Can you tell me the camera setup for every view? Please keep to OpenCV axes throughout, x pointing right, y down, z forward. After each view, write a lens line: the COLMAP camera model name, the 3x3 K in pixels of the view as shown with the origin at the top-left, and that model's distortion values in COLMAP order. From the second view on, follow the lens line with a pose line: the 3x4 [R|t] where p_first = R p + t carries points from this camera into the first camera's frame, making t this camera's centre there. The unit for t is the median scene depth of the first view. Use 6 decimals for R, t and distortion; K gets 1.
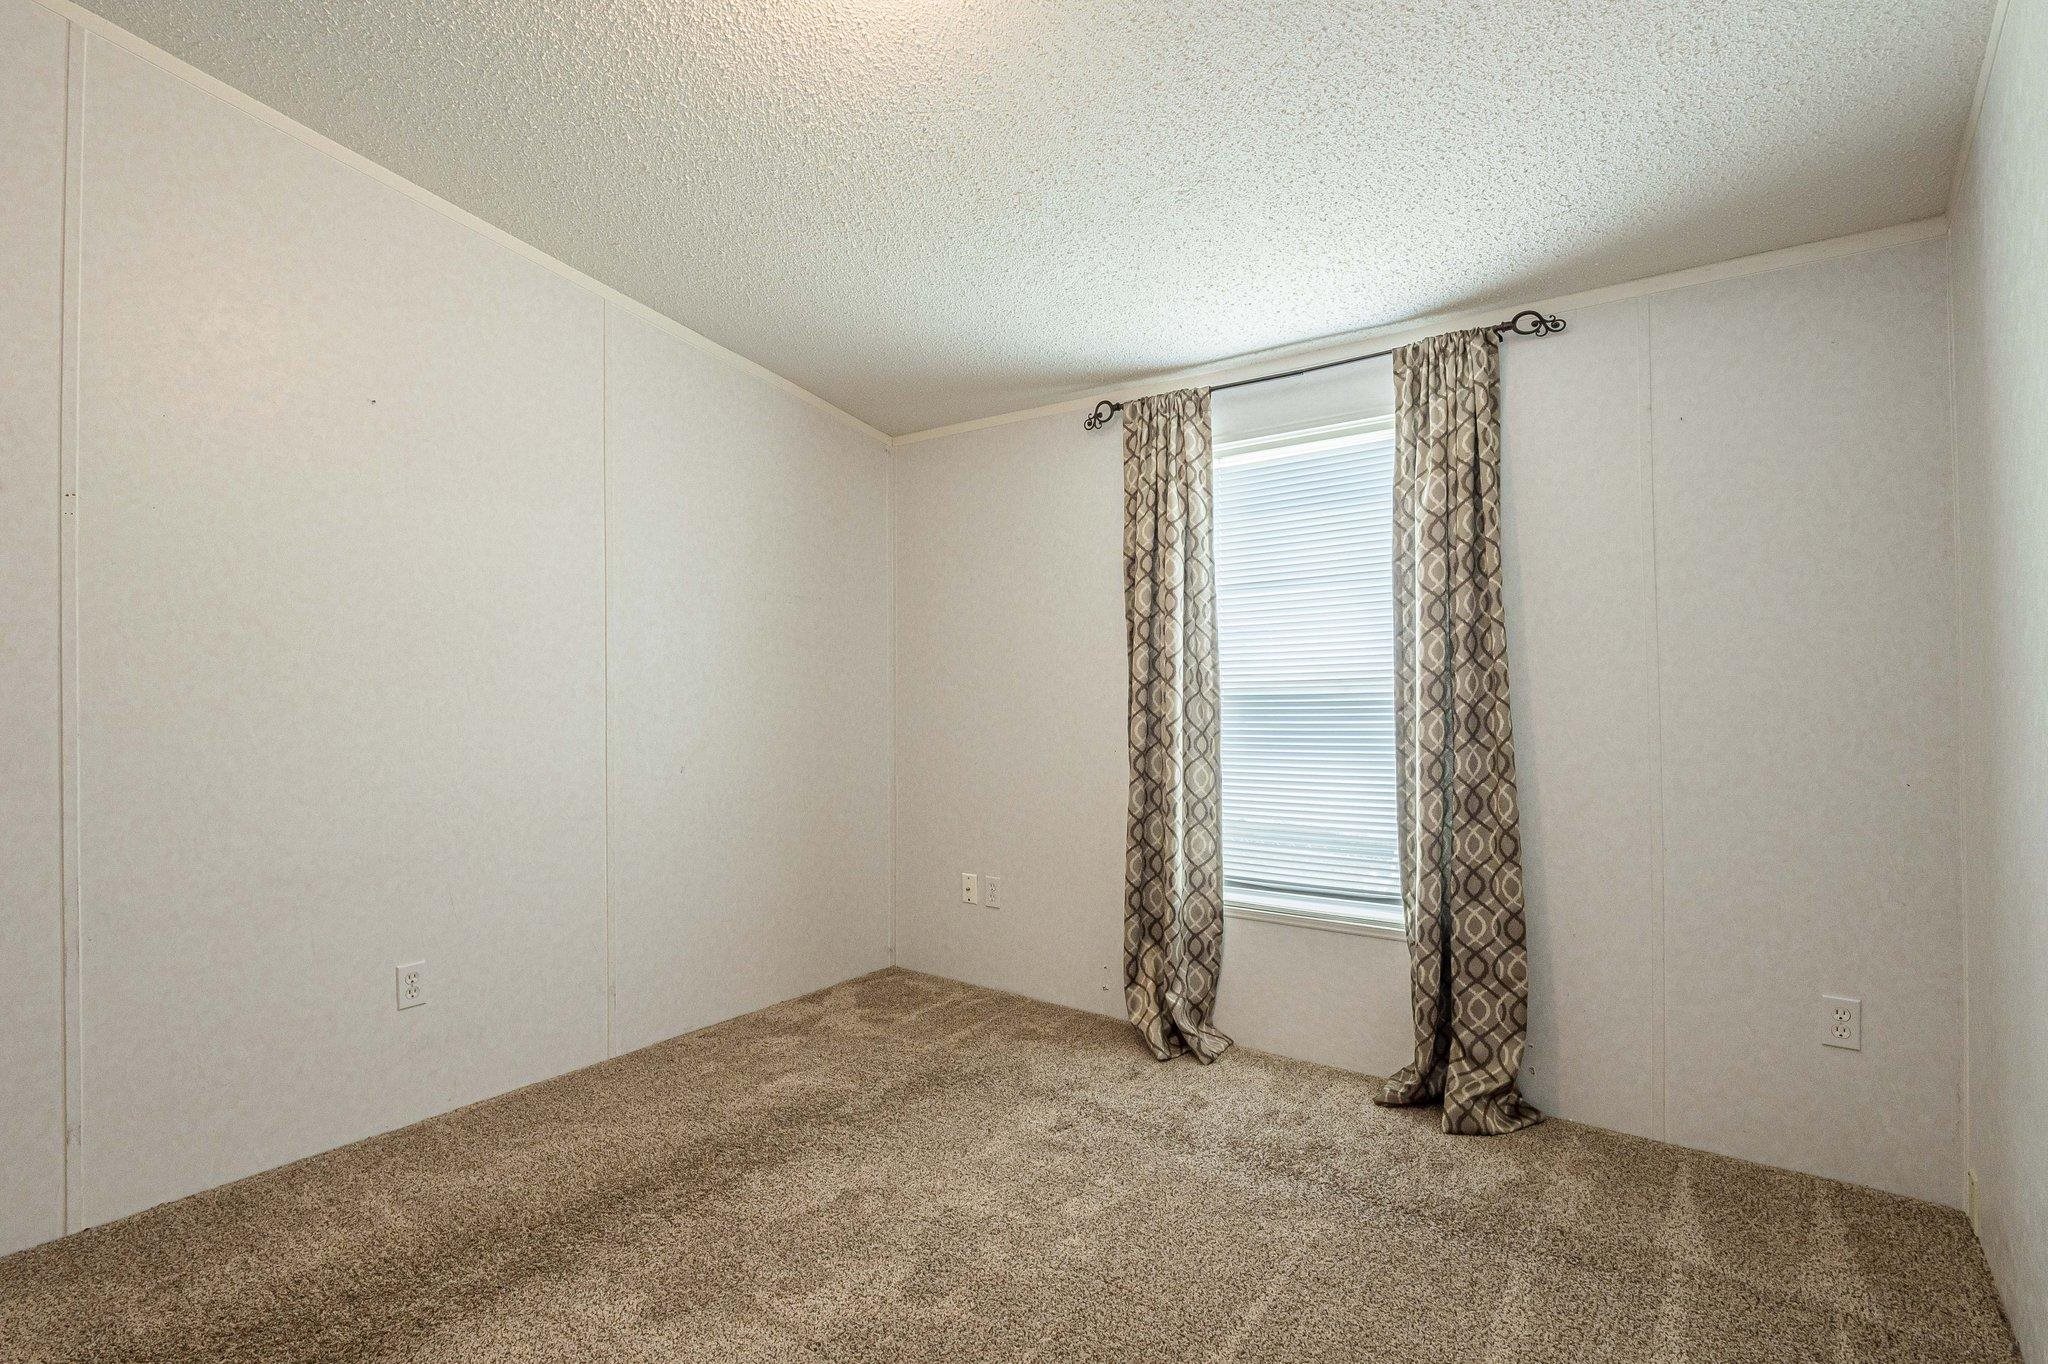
lens RADIAL K [[987.7, 0, 1014.6], [0, 987.7, 675.6], [0, 0, 1]] dist [-0.012479, -0.003997]
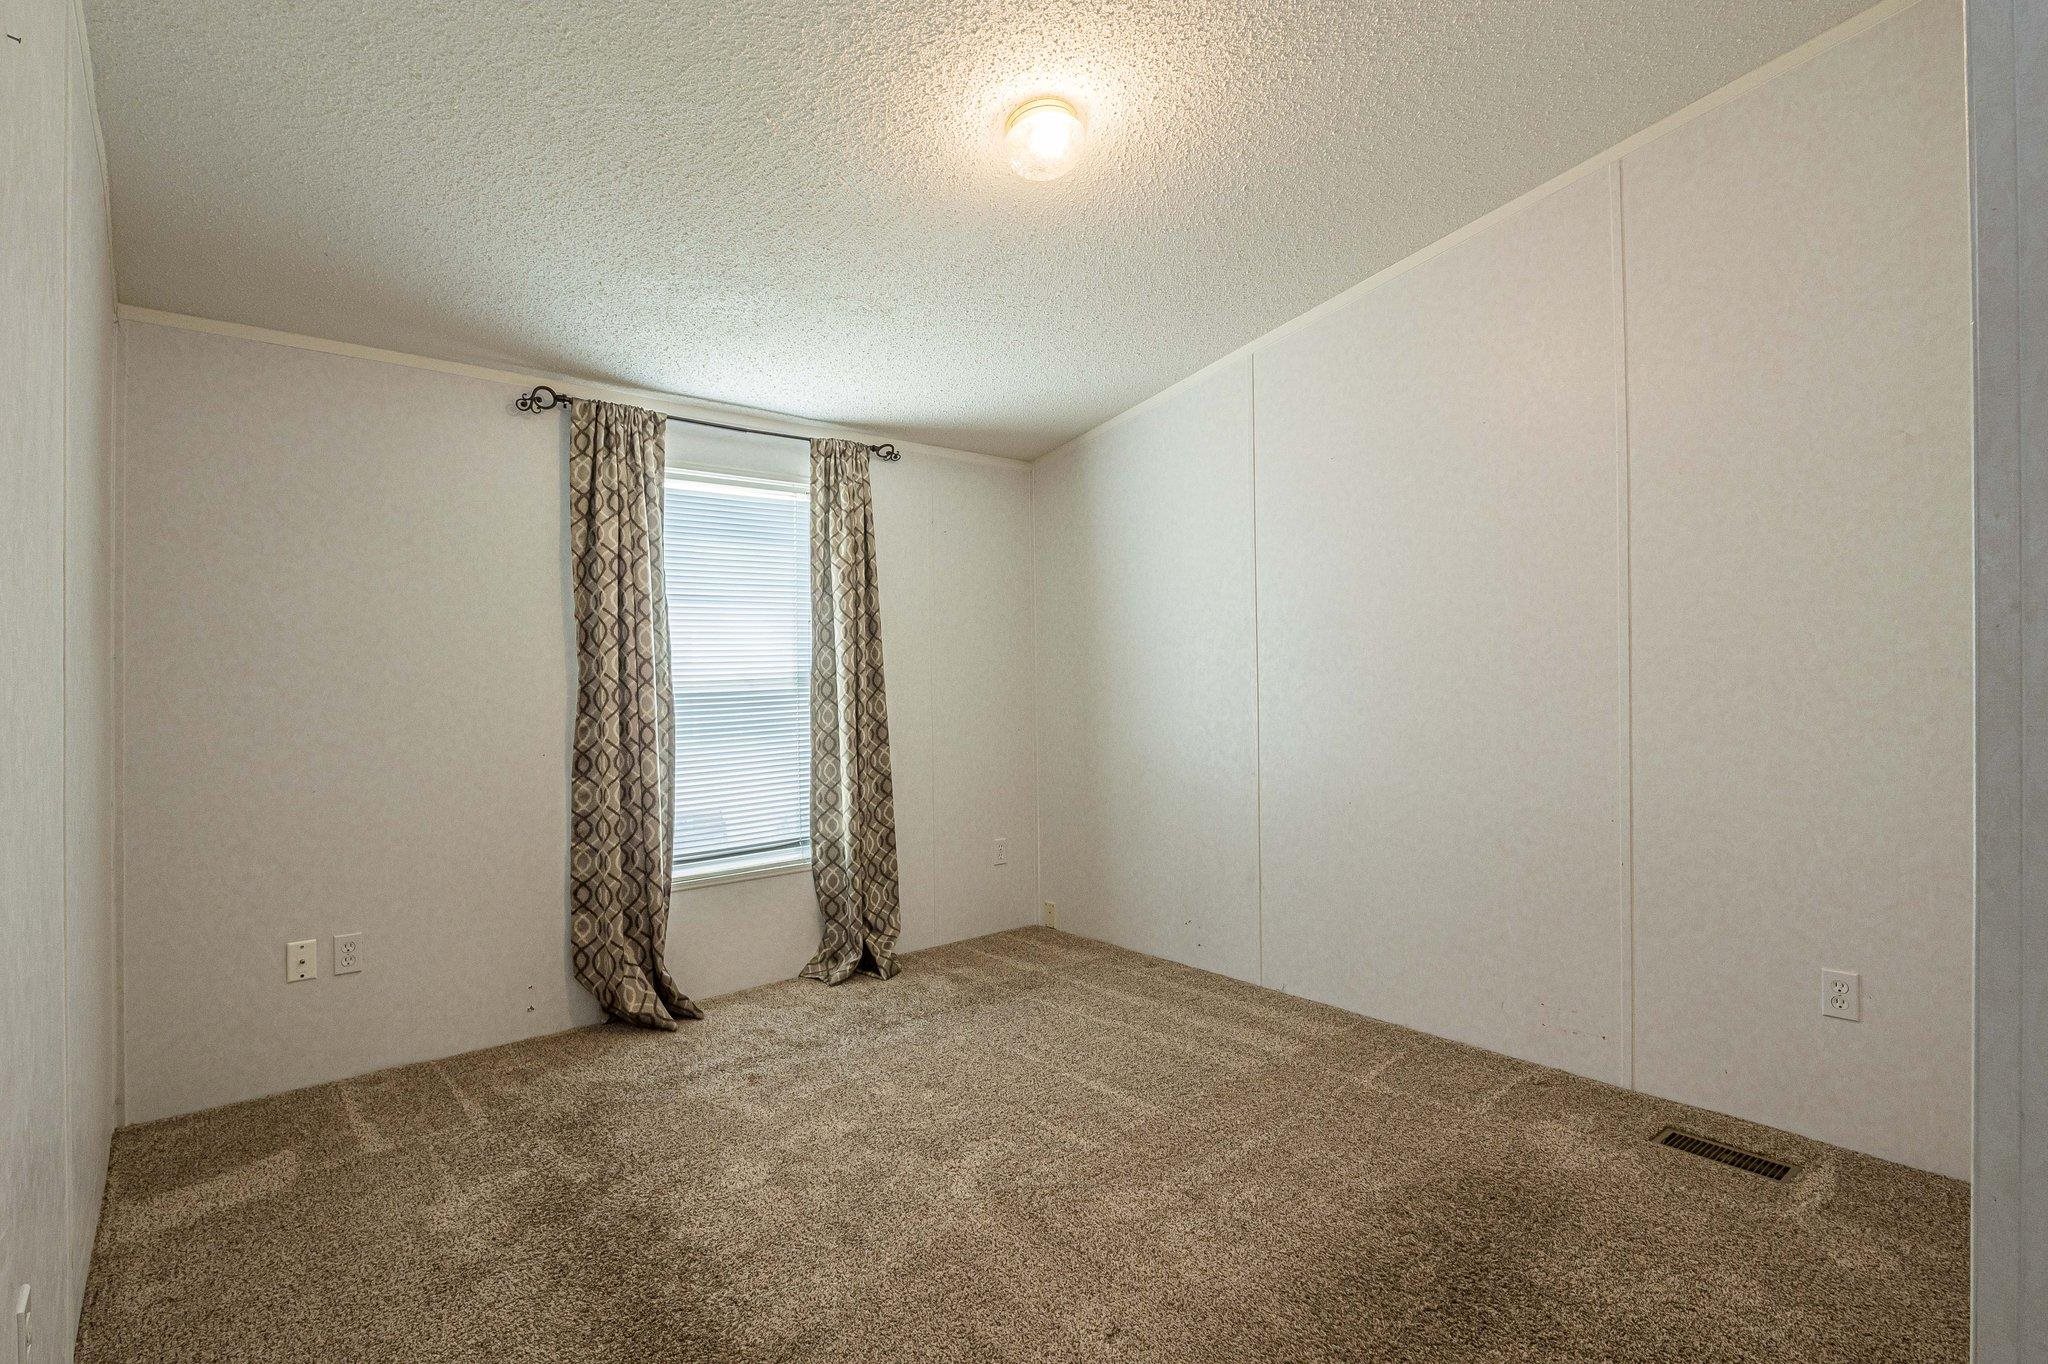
lens RADIAL K [[987.7, 0, 1012.3], [0, 987.7, 684.8], [0, 0, 1]] dist [-0.012479, -0.003997]
pose [[0.213911, 0.001839, 0.976851, -0.864538], [0.006169, 0.999976, -0.003234, 0.017305], [-0.976834, 0.006718, 0.213895, 0.421366]]
